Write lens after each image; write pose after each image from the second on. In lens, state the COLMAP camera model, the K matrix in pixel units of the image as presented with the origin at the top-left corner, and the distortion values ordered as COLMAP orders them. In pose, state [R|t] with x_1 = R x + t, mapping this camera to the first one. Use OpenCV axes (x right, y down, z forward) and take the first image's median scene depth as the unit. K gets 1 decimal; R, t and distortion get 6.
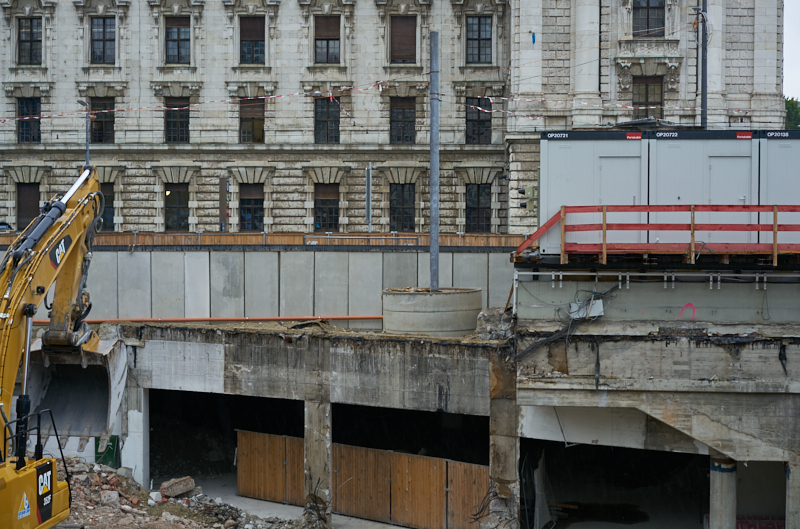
lens RADIAL K [[1319.8, 0, 399.3], [0, 1319.8, 267.3], [0, 0, 1]] dist [-0.023509, 0.000000]
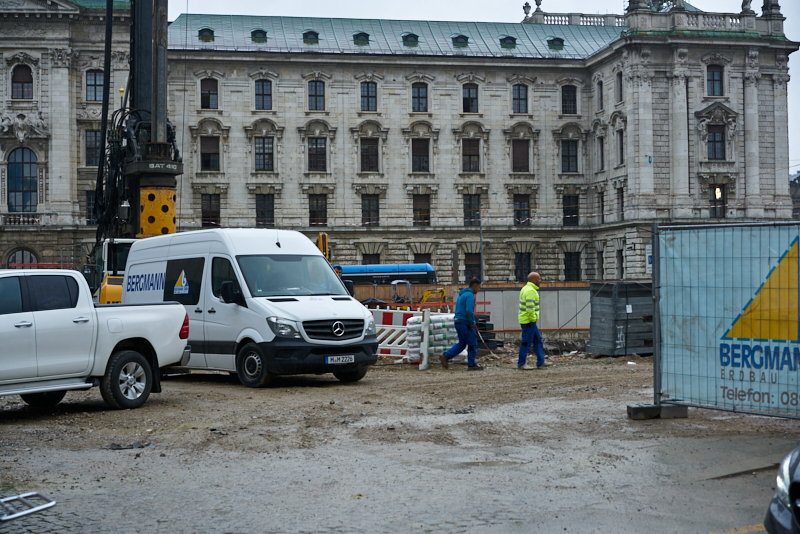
lens RADIAL K [[1213.4, 0, 397.2], [0, 1213.4, 269.3], [0, 0, 1]] dist [-0.050485, 0.000000]
pose [[0.974754, -0.013109, 0.222898, -0.439564], [0.024835, 0.998446, -0.049887, 0.019296], [-0.221897, 0.054163, 0.973565, -0.290448]]
